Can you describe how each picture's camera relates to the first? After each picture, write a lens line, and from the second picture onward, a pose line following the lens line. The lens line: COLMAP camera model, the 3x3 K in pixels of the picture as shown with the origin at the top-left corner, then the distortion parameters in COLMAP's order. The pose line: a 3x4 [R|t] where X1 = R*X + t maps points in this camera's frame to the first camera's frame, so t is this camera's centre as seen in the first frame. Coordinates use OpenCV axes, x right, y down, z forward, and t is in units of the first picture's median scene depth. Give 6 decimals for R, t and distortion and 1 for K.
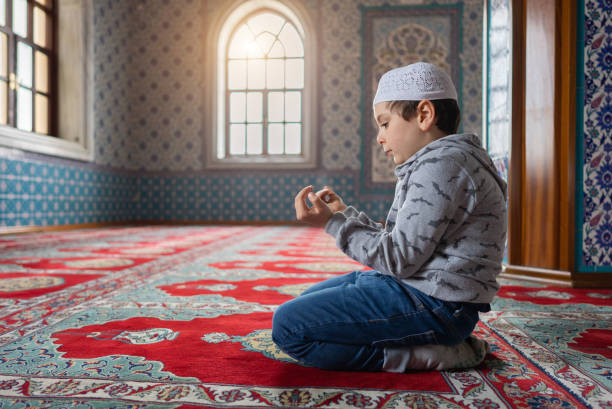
lens RADIAL K [[933.3, 0, 306.0], [0, 933.3, 192.2], [0, 0, 1]] dist [0.012570, 0.015532]
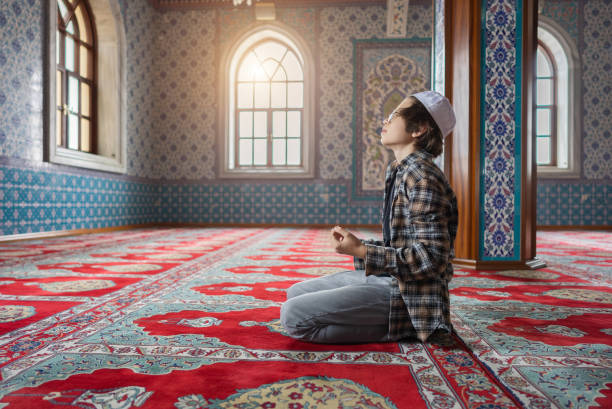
lens RADIAL K [[933.3, 0, 306.0], [0, 933.3, 192.2], [0, 0, 1]] dist [0.012570, 0.015532]
pose [[0.999988, 0.000062, 0.004954, -0.005157], [-0.000065, 1.000000, 0.000736, -0.008982], [-0.004954, -0.000737, 0.999987, -0.161947]]
